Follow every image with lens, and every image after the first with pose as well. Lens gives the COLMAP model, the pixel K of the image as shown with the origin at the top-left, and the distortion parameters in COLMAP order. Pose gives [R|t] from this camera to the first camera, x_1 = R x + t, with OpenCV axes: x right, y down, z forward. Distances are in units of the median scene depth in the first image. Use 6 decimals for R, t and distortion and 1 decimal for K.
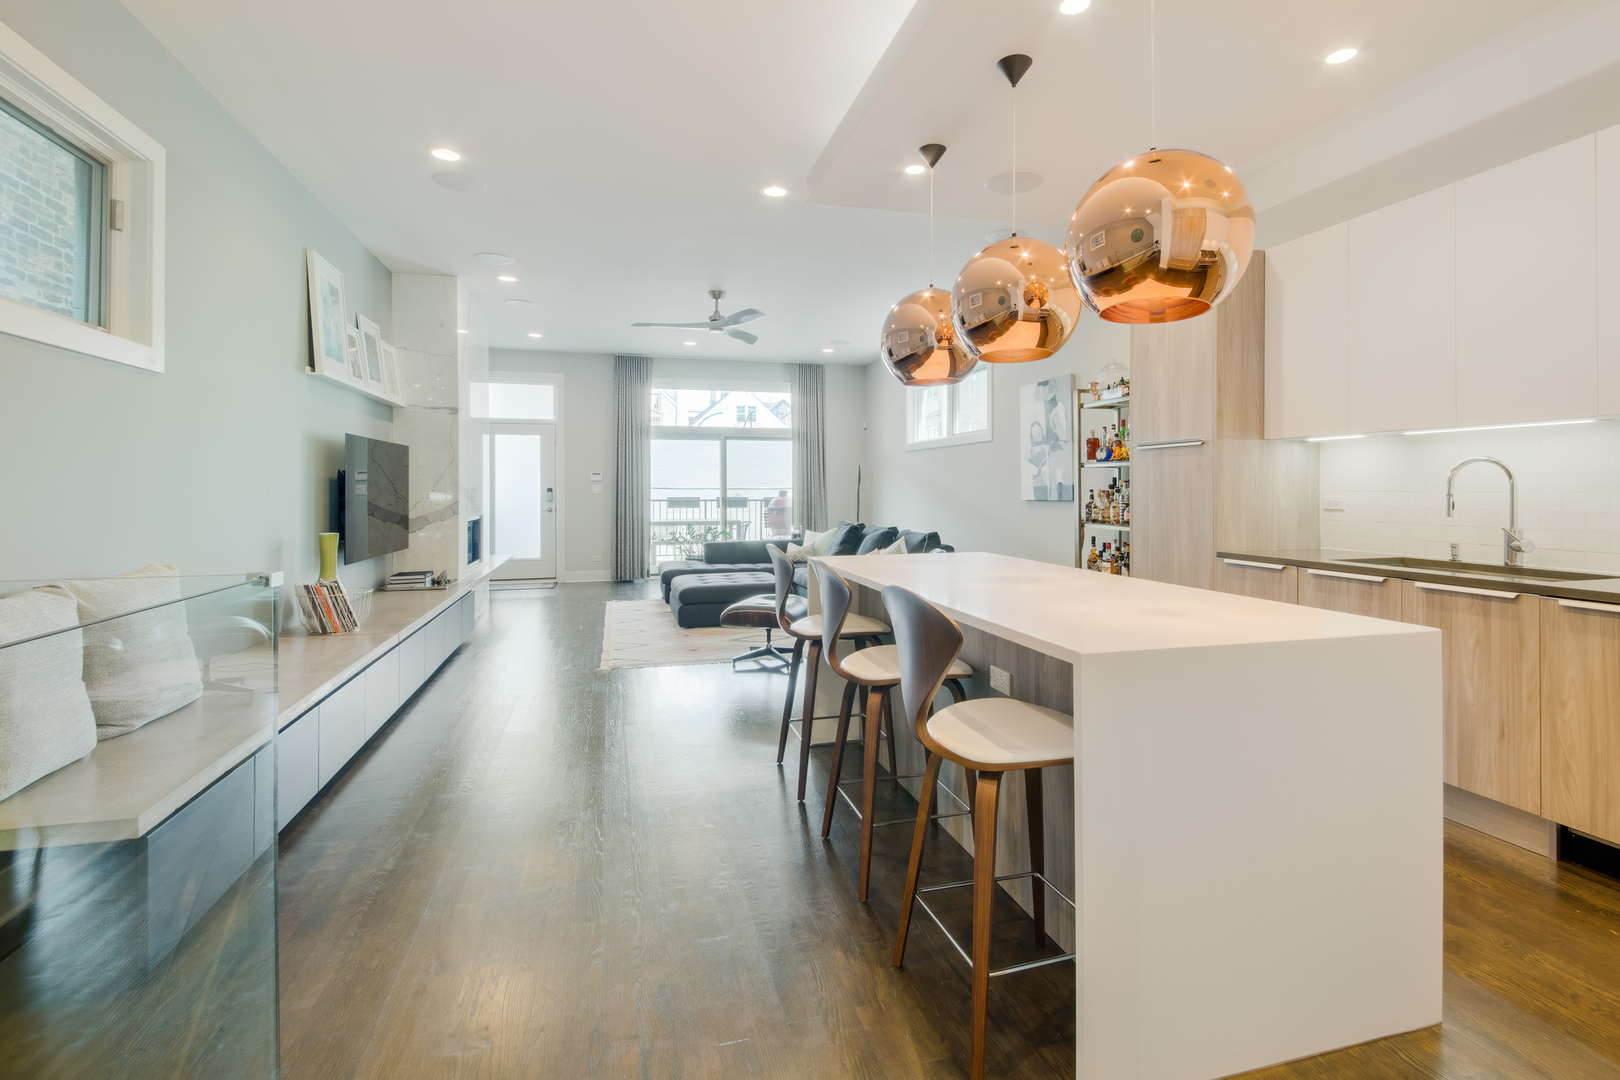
lens RADIAL K [[731.4, 0, 809.6], [0, 731.4, 489.8], [0, 0, 1]] dist [0.001421, 0.000051]
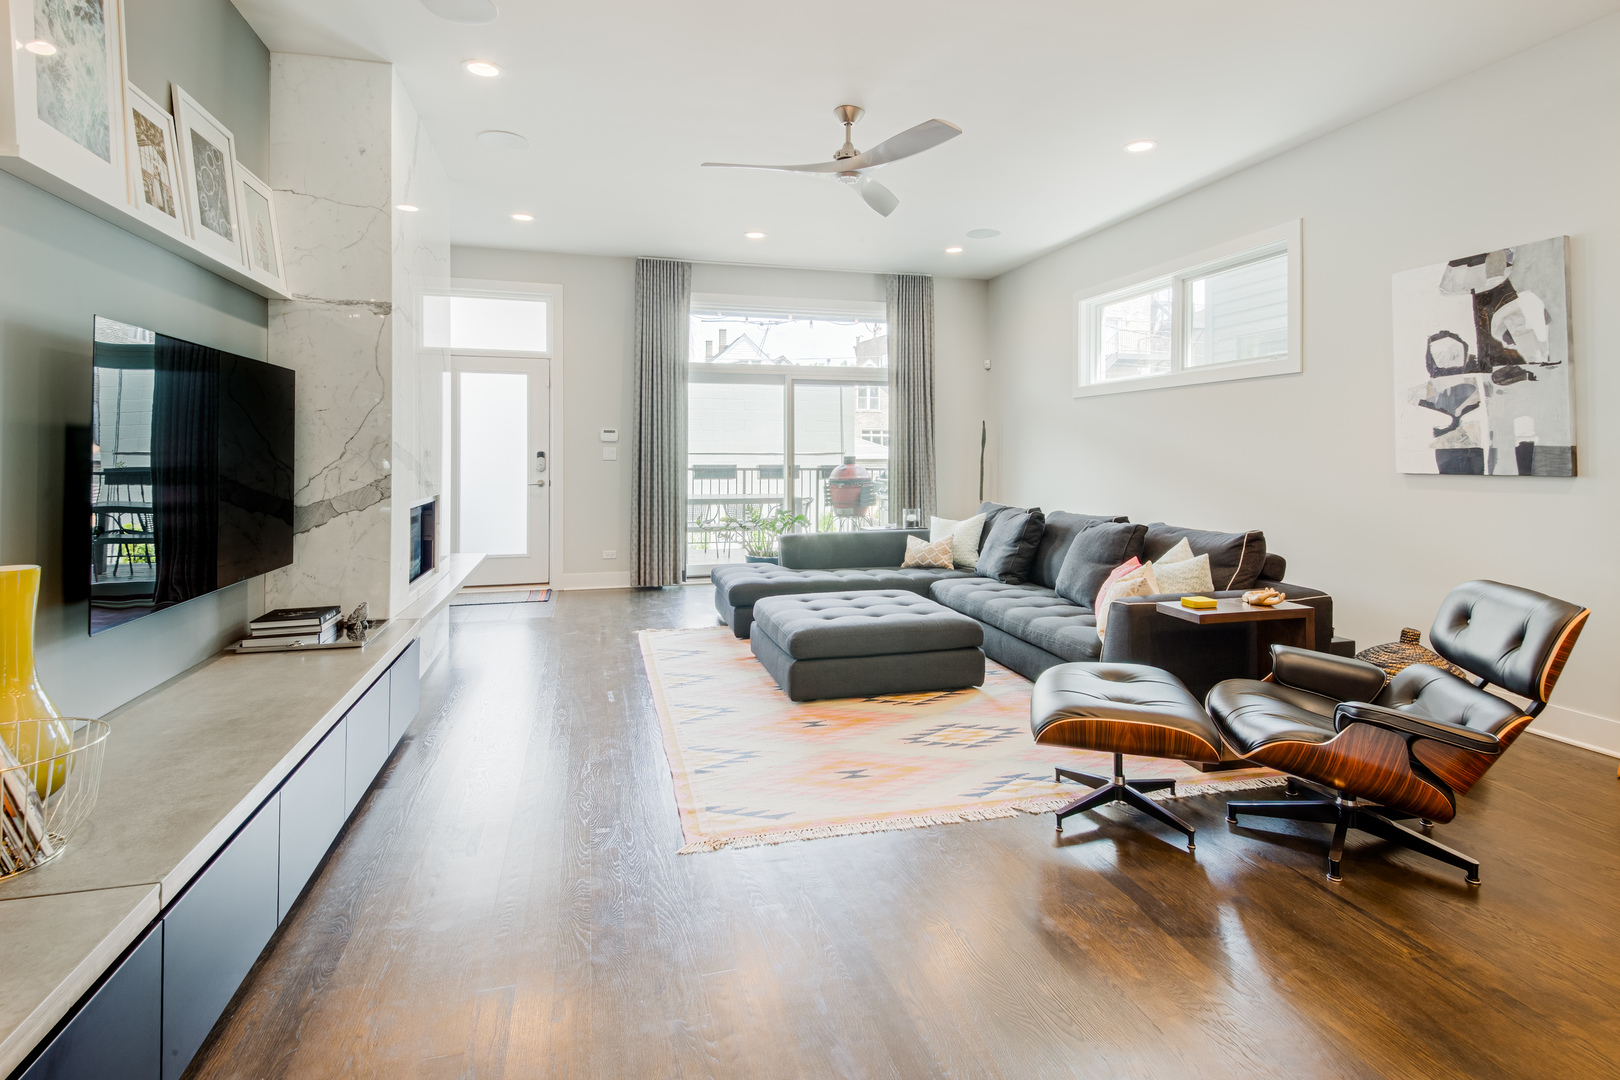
lens RADIAL K [[795.8, 0, 817.0], [0, 795.8, 455.0], [0, 0, 1]] dist [0.019824, -0.018921]
pose [[0.999903, 0.002850, 0.013607, -0.141654], [-0.002832, 0.999995, -0.001336, 0.001306], [-0.013611, 0.001298, 0.999907, 0.332151]]
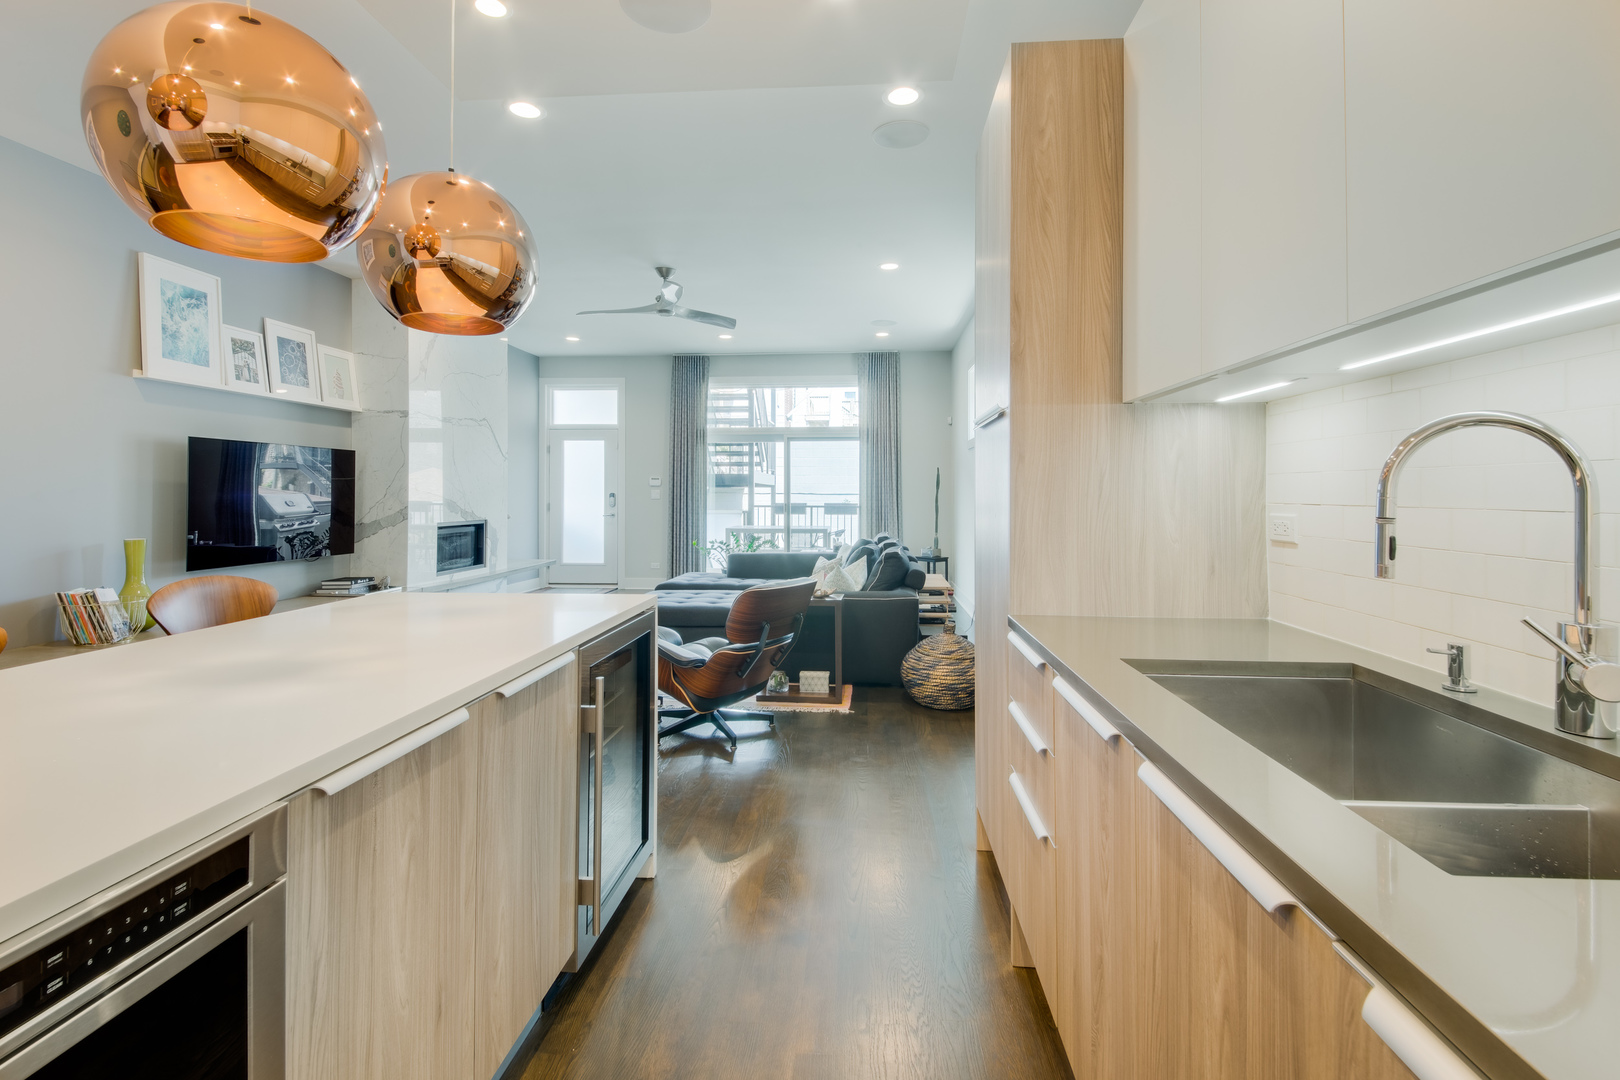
lens RADIAL K [[715.2, 0, 813.5], [0, 715.2, 487.3], [0, 0, 1]] dist [0.000532, 0.000016]
pose [[0.946039, 0.000063, -0.324053, 0.285837], [-0.003588, 0.999941, -0.010279, -0.001559], [0.324033, 0.010887, 0.945983, 0.225071]]
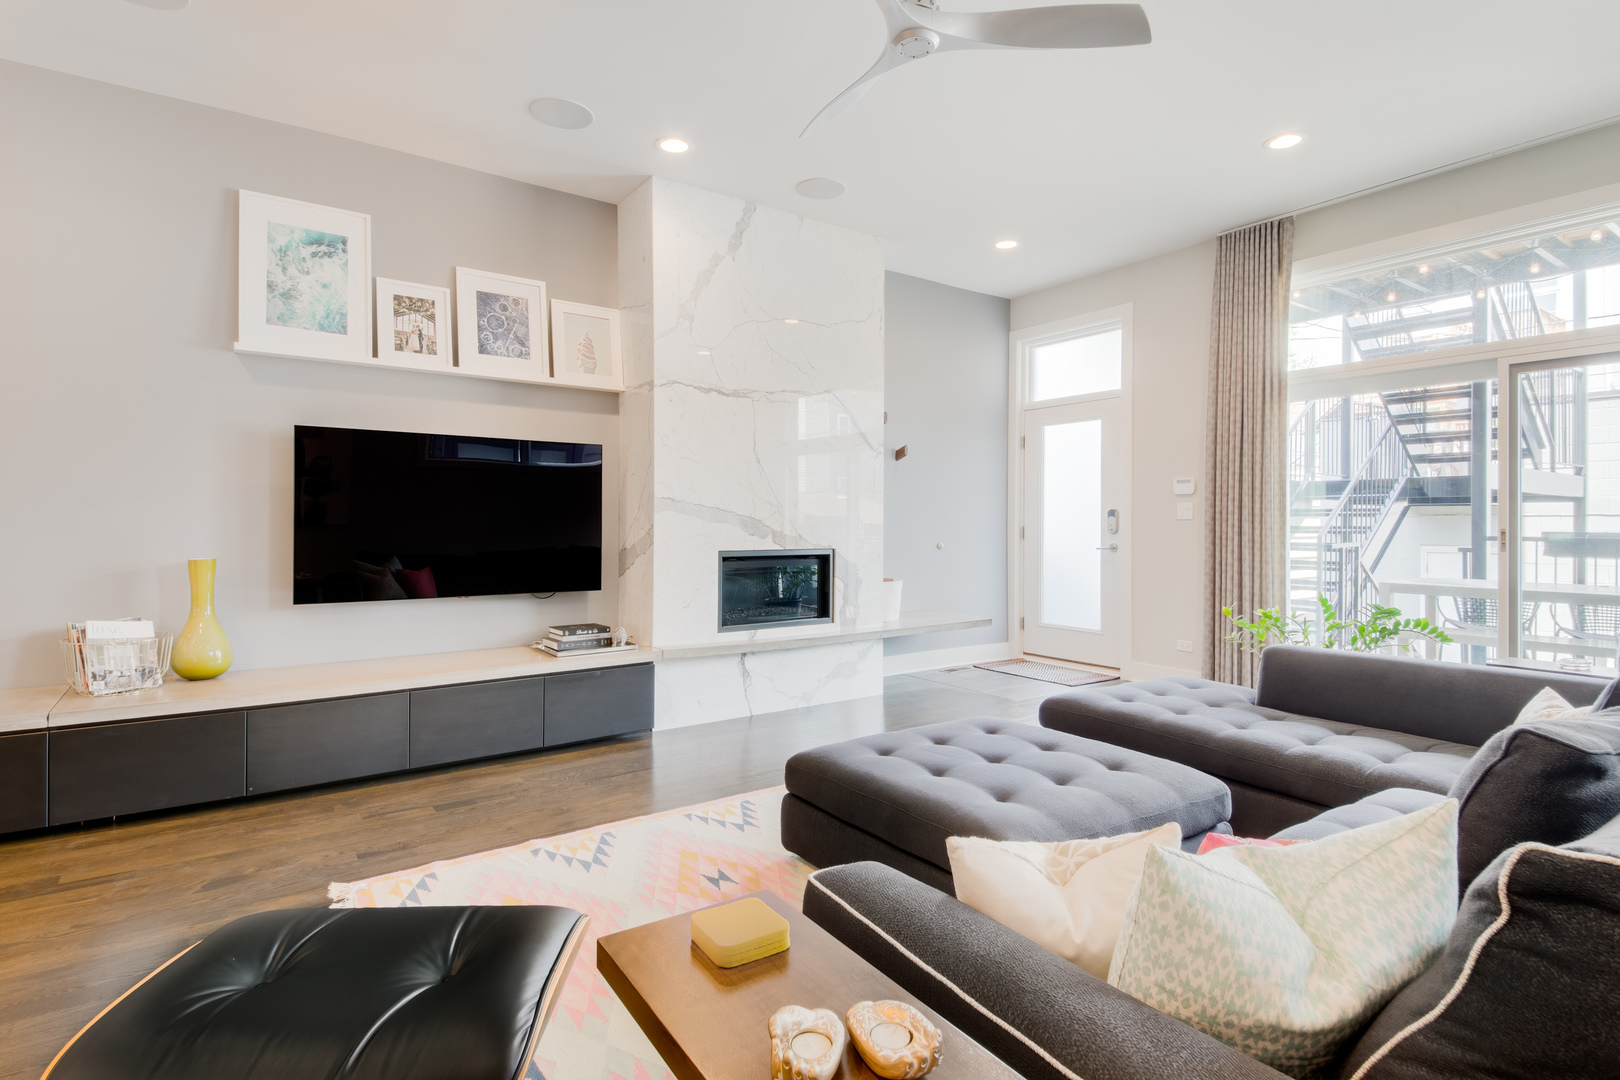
lens RADIAL K [[800.2, 0, 808.8], [0, 800.2, 521.9], [0, 0, 1]] dist [0.025667, -0.000273]
pose [[0.356844, 0.004106, -0.934155, 0.190590], [-0.005133, 0.999984, 0.002435, 0.009209], [0.934150, 0.003926, 0.356859, 0.732312]]
